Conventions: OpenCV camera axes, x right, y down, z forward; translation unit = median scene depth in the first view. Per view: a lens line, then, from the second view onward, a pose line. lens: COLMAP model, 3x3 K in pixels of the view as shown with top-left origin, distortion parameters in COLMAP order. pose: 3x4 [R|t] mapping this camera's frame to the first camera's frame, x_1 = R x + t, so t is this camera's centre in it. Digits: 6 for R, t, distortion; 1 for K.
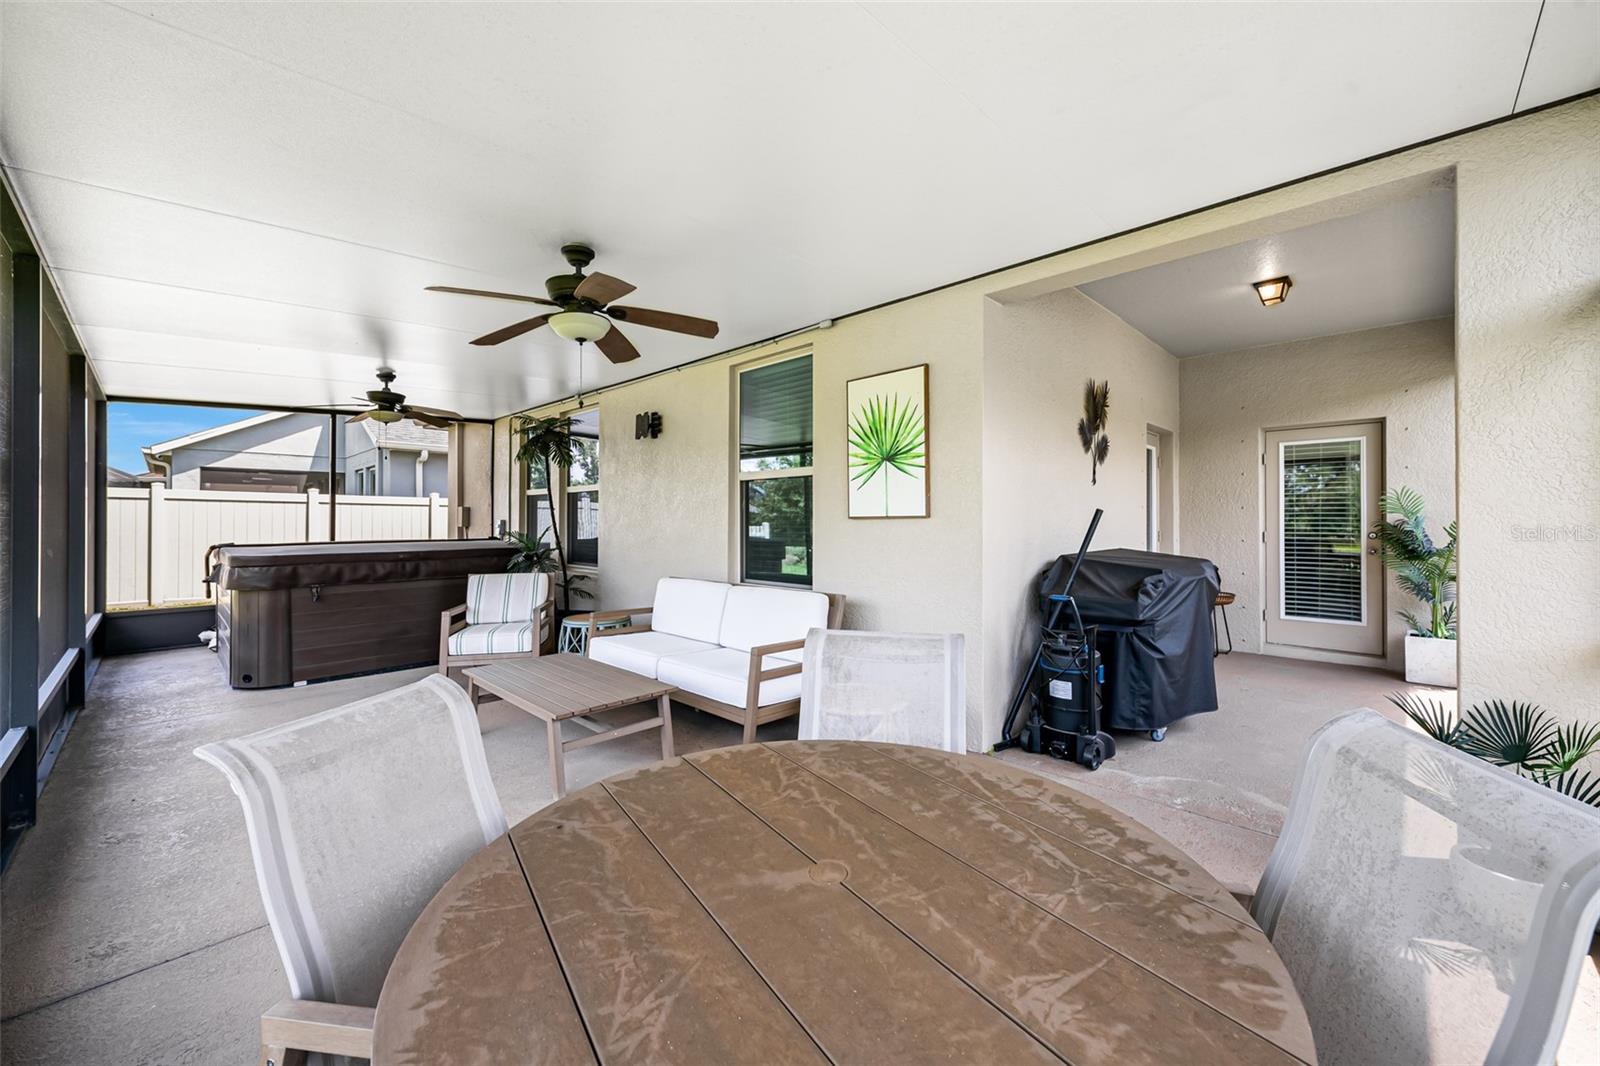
lens RADIAL K [[627.9, 0, 794.7], [0, 627.9, 520.7], [0, 0, 1]] dist [-0.000601, -0.000047]
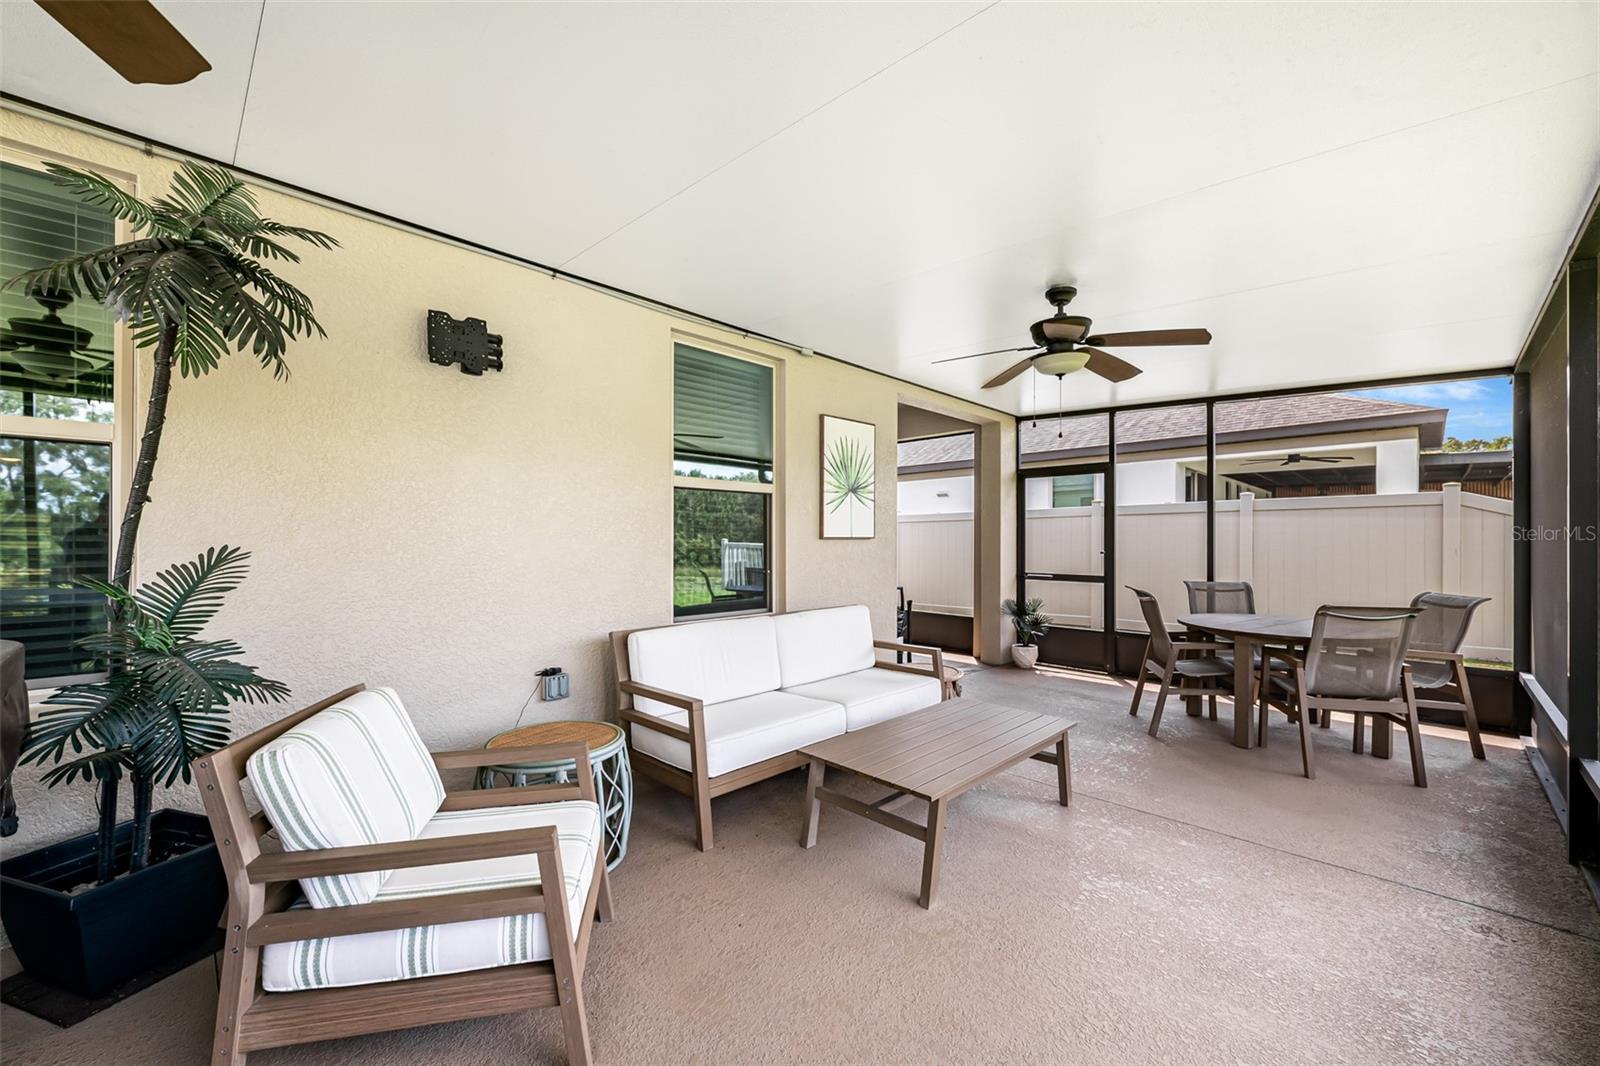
lens RADIAL K [[646.9, 0, 801.5], [0, 646.9, 533.9], [0, 0, 1]] dist [-0.001208, -0.005576]
pose [[-0.030011, 0.012036, 0.999477, -1.047123], [0.001870, 0.999926, -0.011985, 0.000974], [-0.999548, 0.001509, -0.030031, 1.072363]]
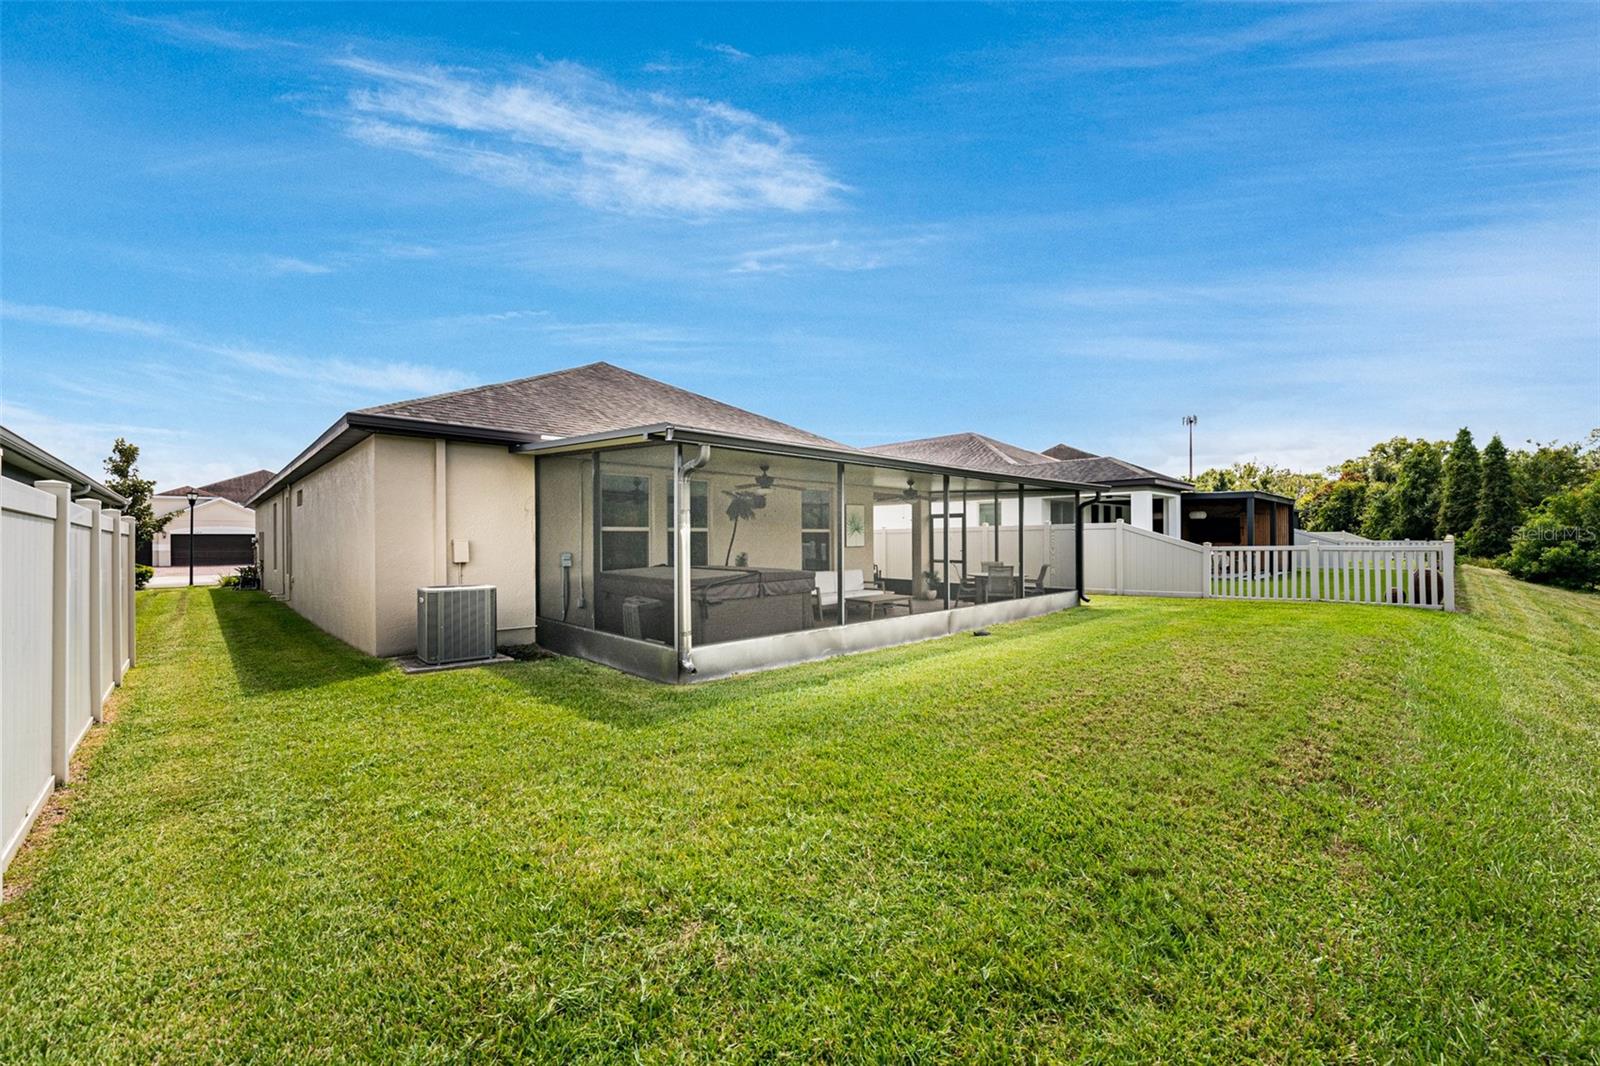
lens RADIAL K [[631.3, 0, 801.6], [0, 631.3, 533.5], [0, 0, 1]] dist [-0.000246, -0.000183]
pose [[-0.030234, 0.012446, 0.999465, -3.244735], [0.012820, 0.999845, -0.012063, -0.035178], [-0.999461, 0.012448, -0.030389, 1.343196]]
